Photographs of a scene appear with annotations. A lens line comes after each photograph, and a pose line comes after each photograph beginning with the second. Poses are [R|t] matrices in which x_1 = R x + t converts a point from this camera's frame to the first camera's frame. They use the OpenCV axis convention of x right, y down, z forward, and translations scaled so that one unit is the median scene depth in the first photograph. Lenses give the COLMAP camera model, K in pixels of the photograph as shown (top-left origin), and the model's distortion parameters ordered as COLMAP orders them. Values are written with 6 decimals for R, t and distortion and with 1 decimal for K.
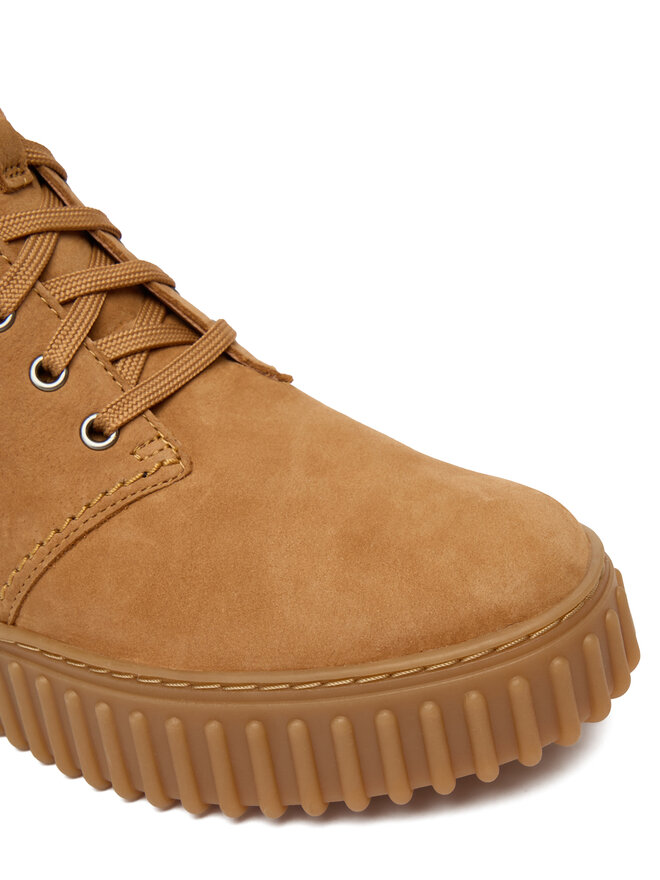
lens RADIAL K [[1124.7, 0, 332.9], [0, 1124.7, 438.6], [0, 0, 1]] dist [0.004083, 0.000000]
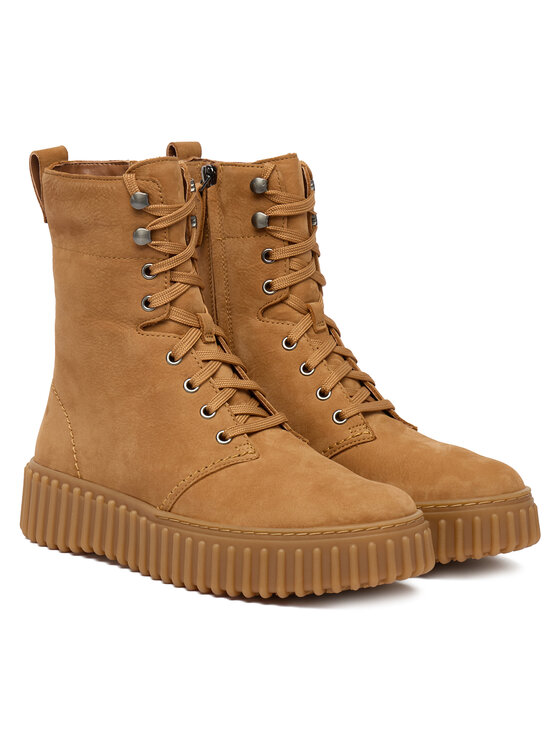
lens RADIAL K [[1547.6, 0, 279.6], [0, 1547.6, 372.8], [0, 0, 1]] dist [-0.086100, 0.000000]
pose [[0.977869, 0.161135, -0.133448, 0.321568], [-0.197800, 0.919864, -0.338711, 0.953505], [0.068176, 0.357611, 0.931379, -2.086395]]
